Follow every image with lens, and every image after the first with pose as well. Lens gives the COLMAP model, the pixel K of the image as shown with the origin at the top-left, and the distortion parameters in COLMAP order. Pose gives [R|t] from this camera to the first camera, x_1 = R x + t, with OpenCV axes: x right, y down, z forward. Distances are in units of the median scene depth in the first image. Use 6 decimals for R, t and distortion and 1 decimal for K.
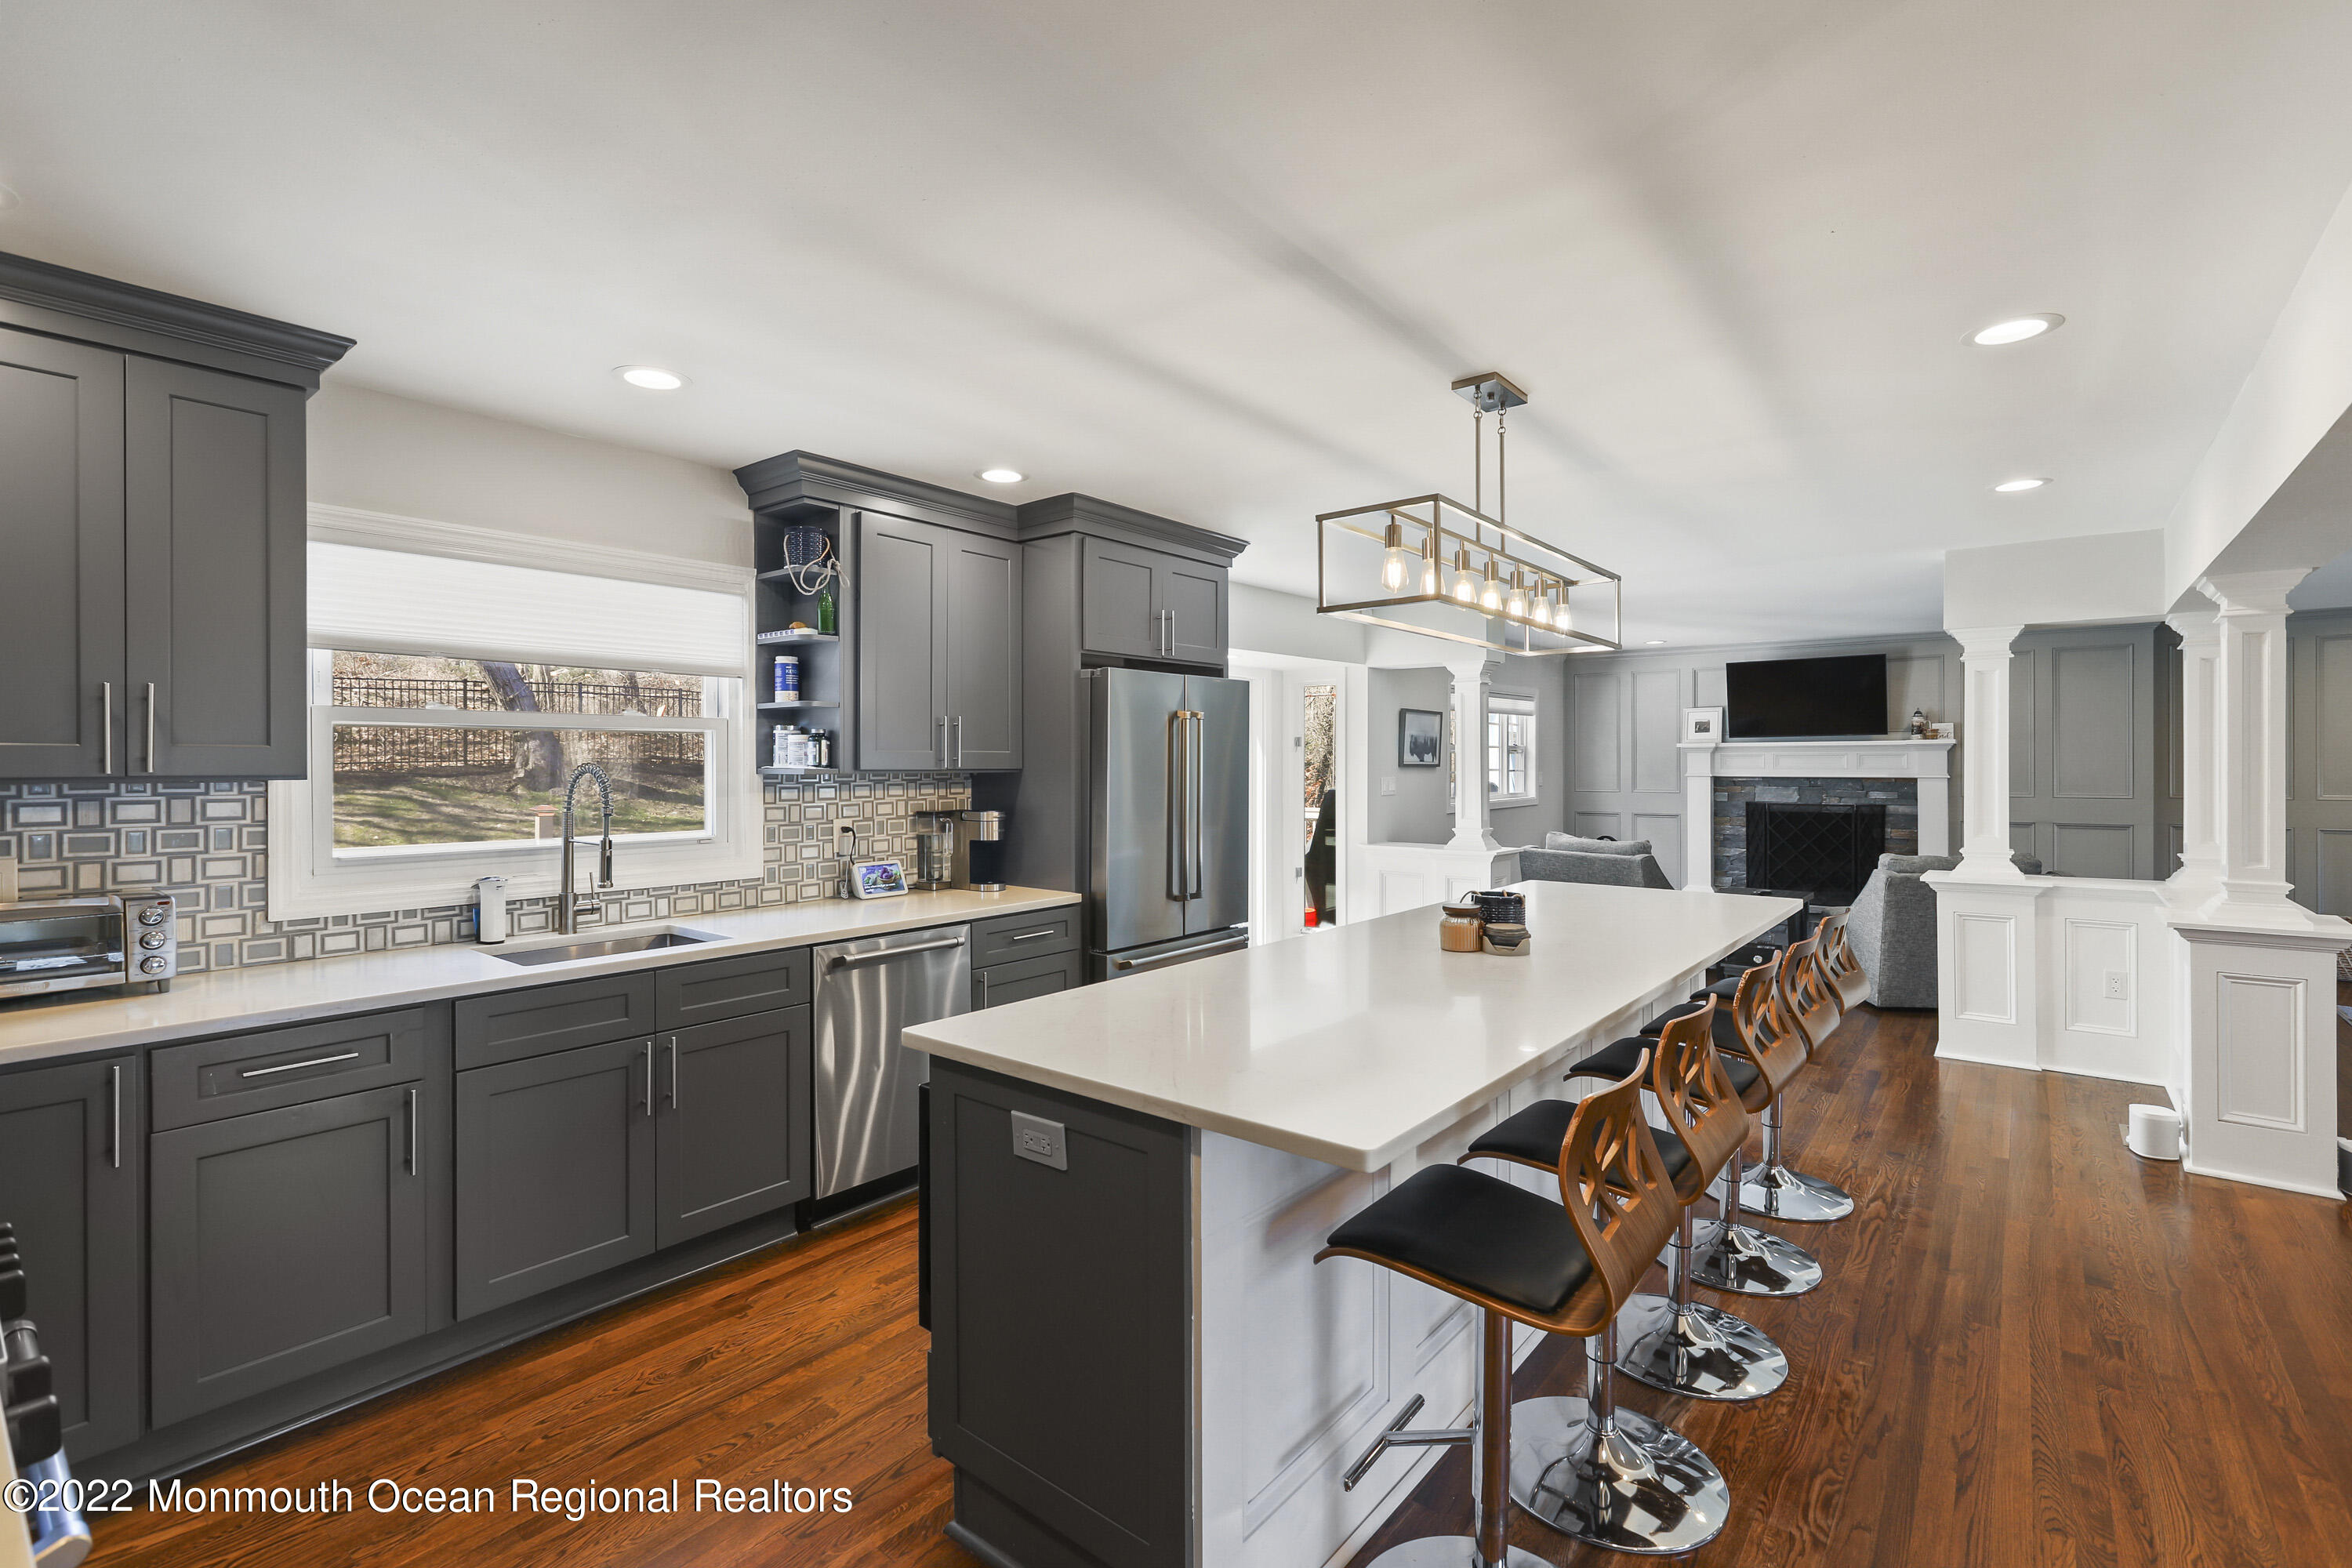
lens RADIAL K [[1047.1, 0, 1176.0], [0, 1047.1, 784.0], [0, 0, 1]] dist [-0.003980, -0.000248]
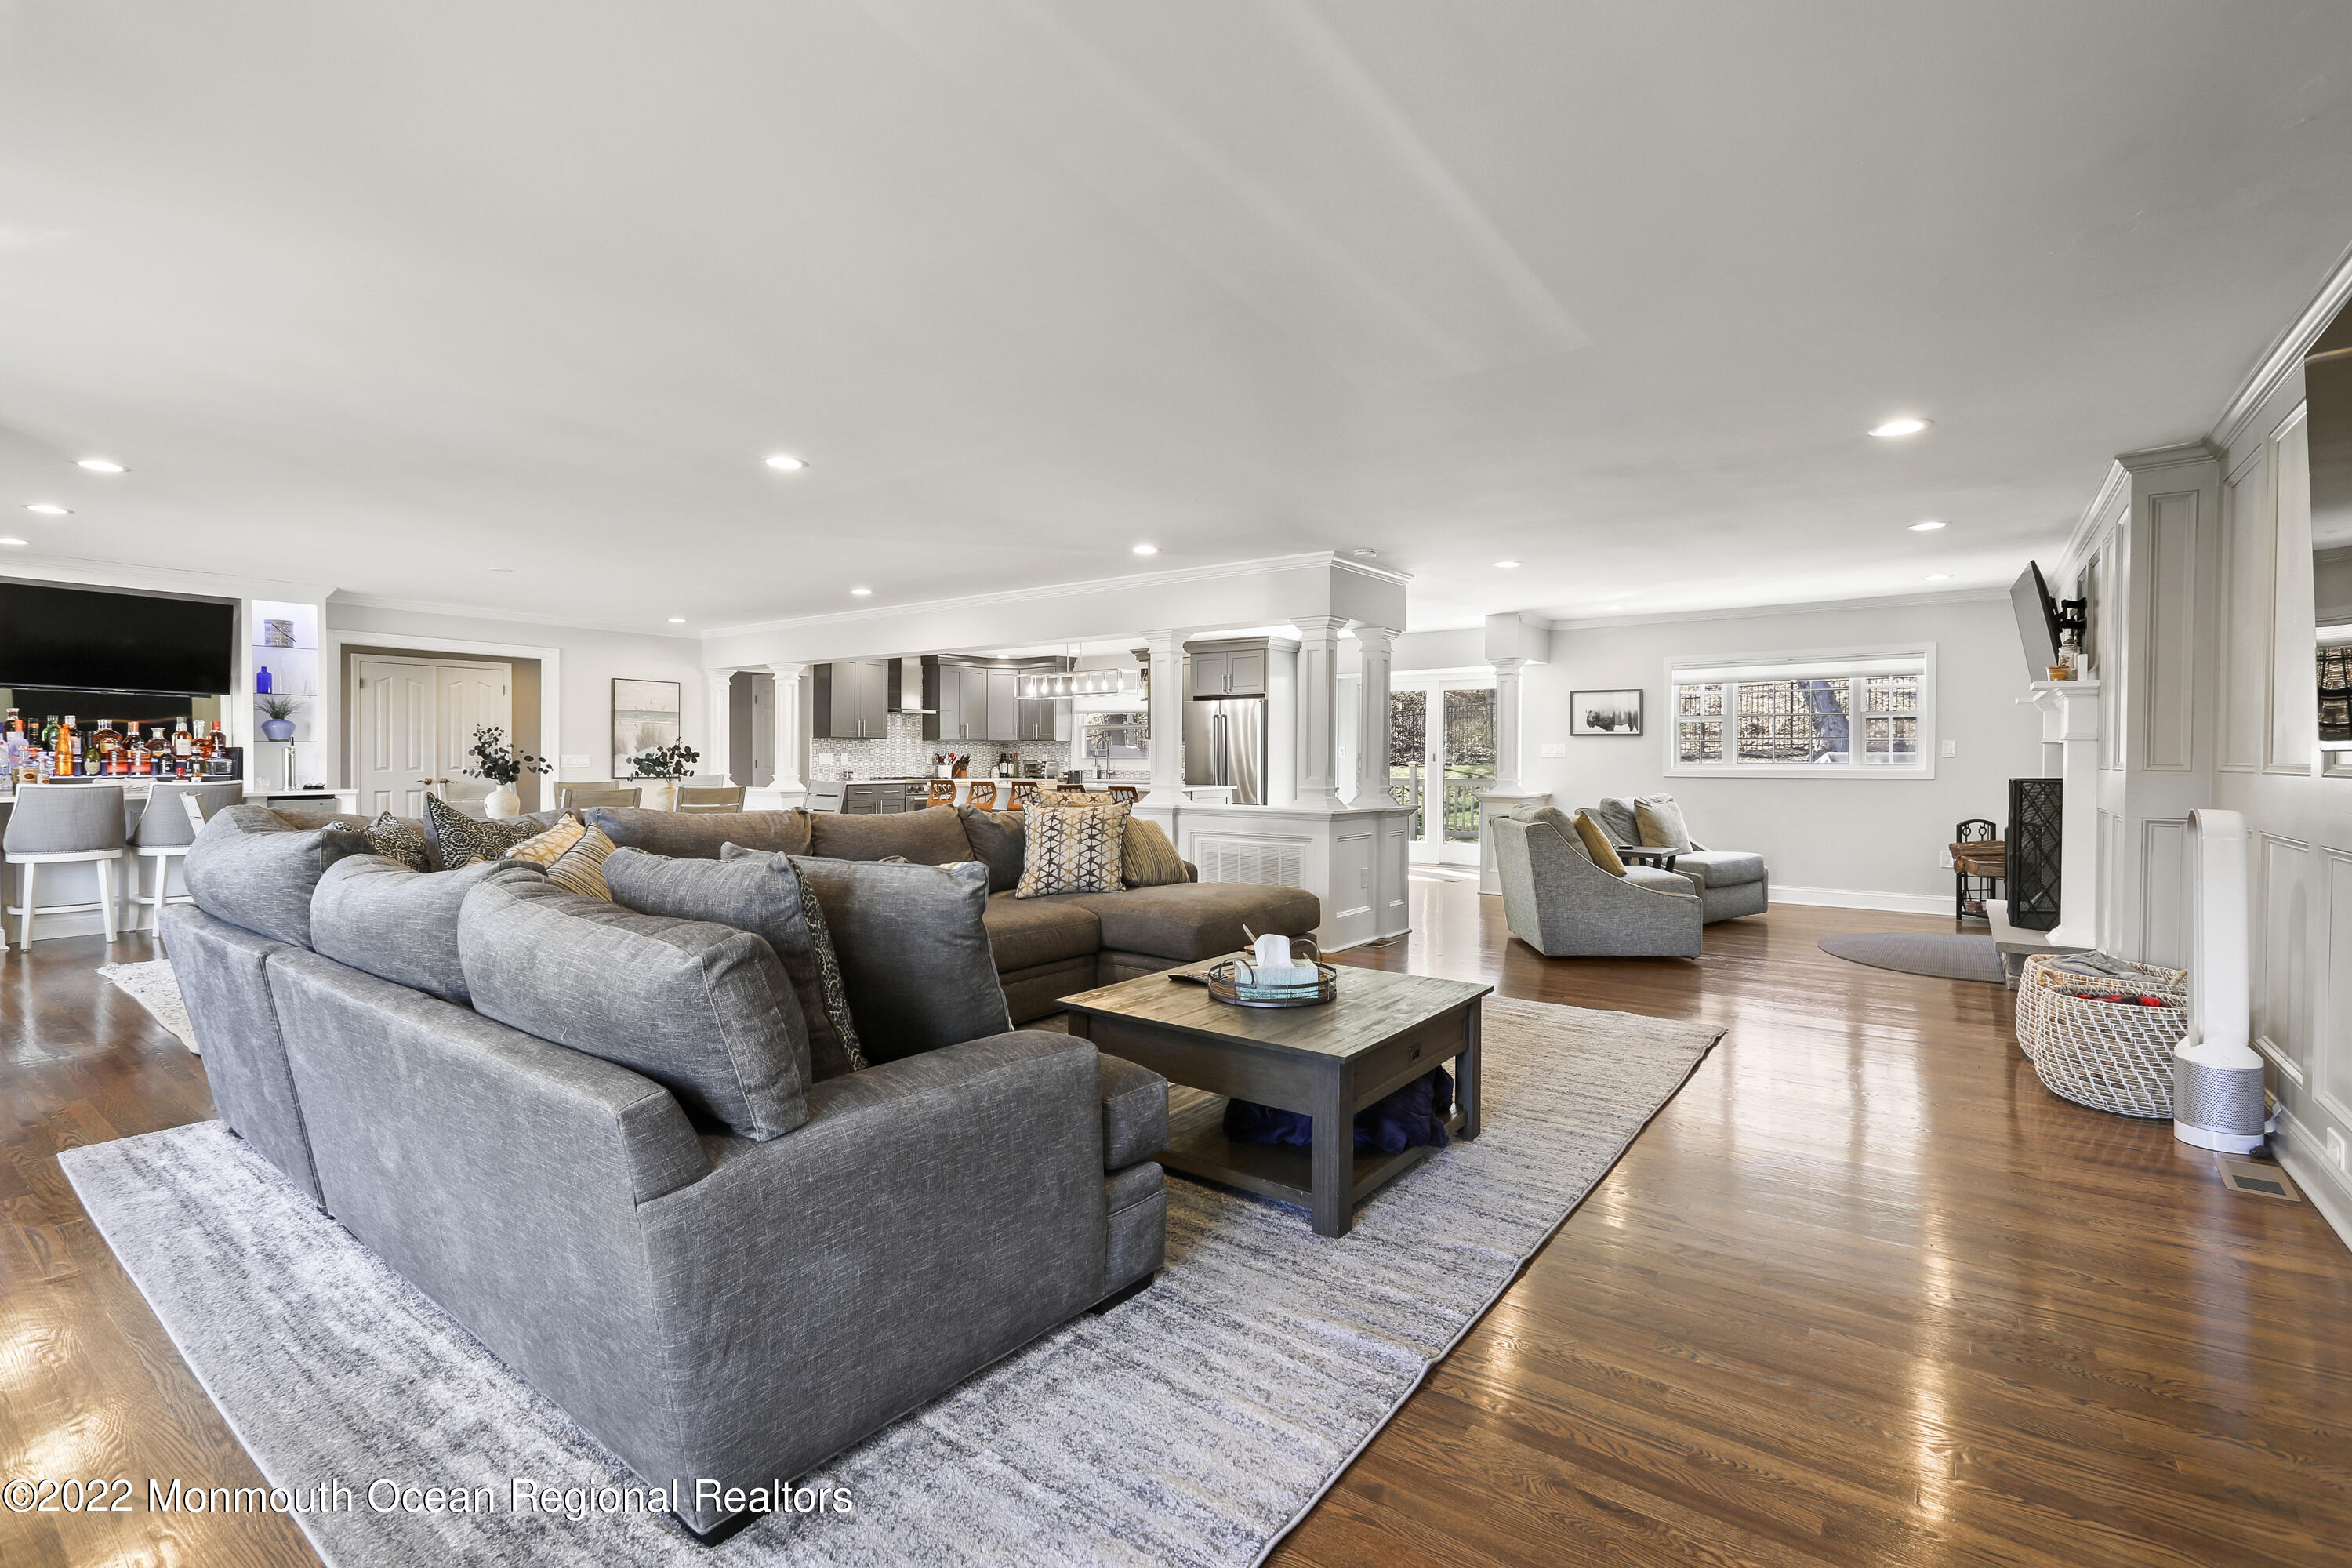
lens RADIAL K [[1042.3, 0, 1175.6], [0, 1042.3, 772.0], [0, 0, 1]] dist [-0.000074, 0.000569]
pose [[0.034134, 0.005265, -0.999403, 1.288669], [-0.029620, 0.999552, 0.004254, 0.031683], [0.998978, 0.029457, 0.034275, 0.401469]]
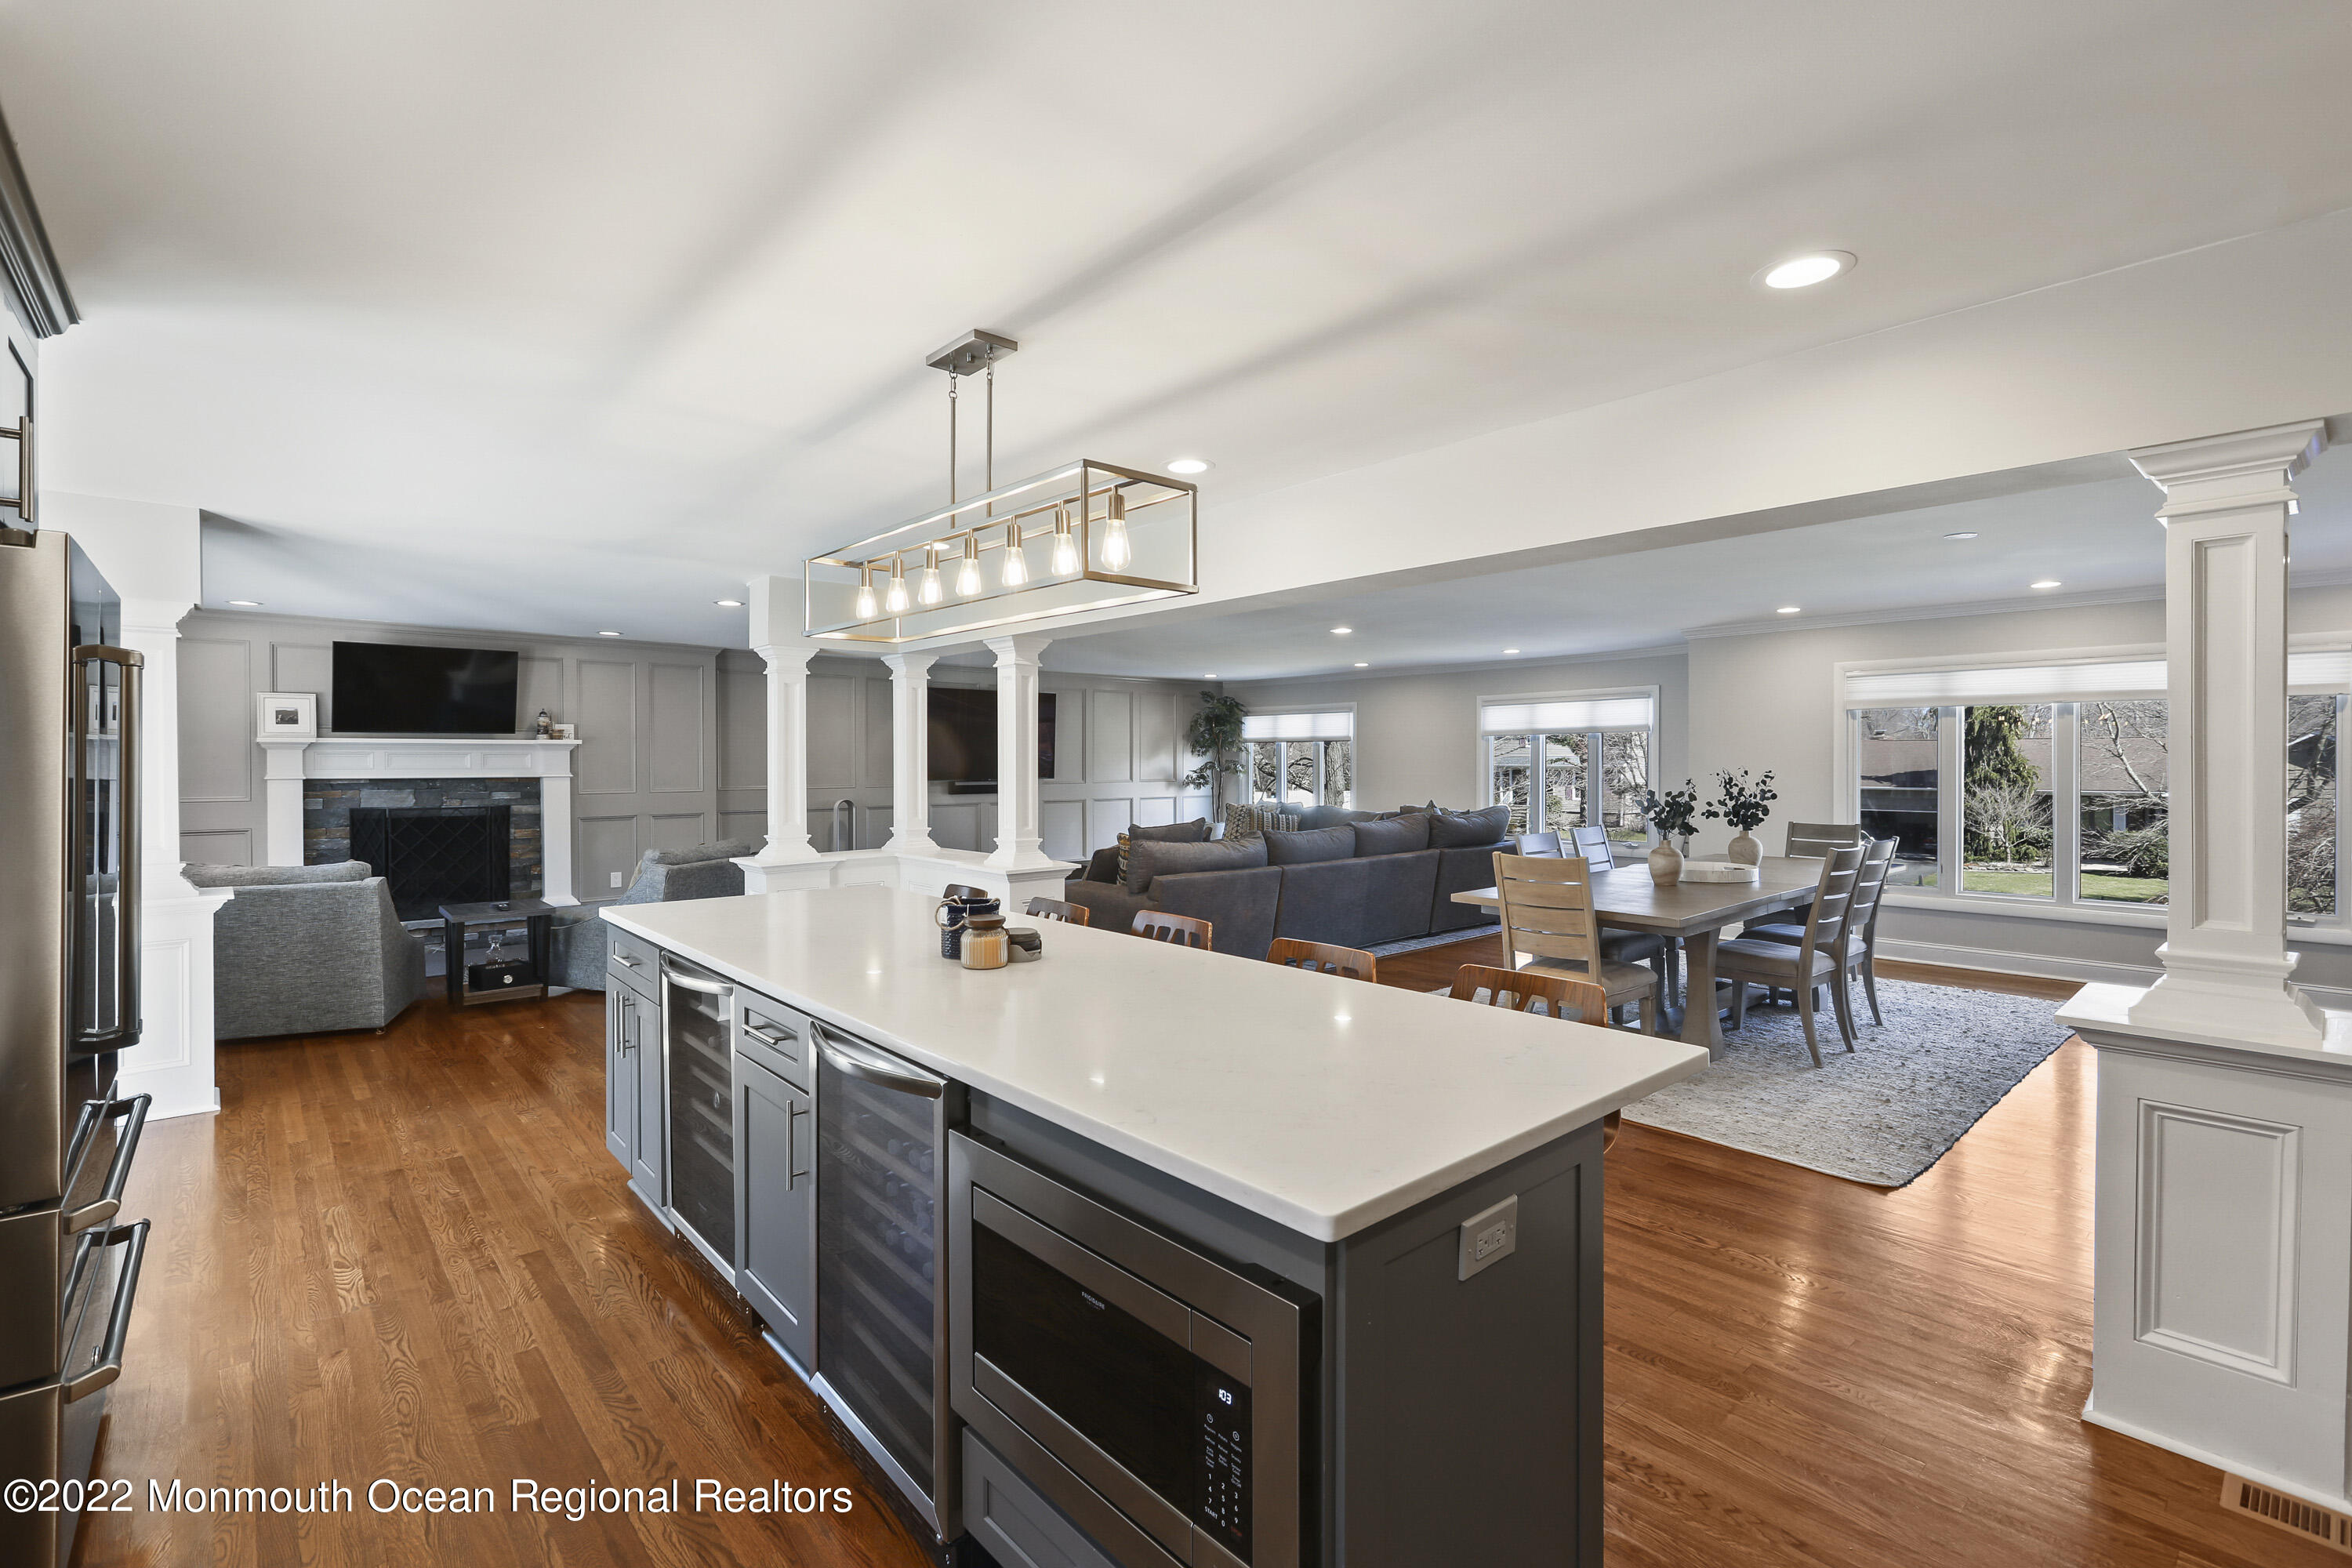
lens RADIAL K [[1047.1, 0, 1176.0], [0, 1047.1, 784.0], [0, 0, 1]] dist [-0.003980, -0.000248]
pose [[0.162983, -0.018586, 0.986454, -0.190758], [0.019809, 0.999683, 0.015562, -0.002910], [-0.986430, 0.017004, 0.163299, 0.224317]]
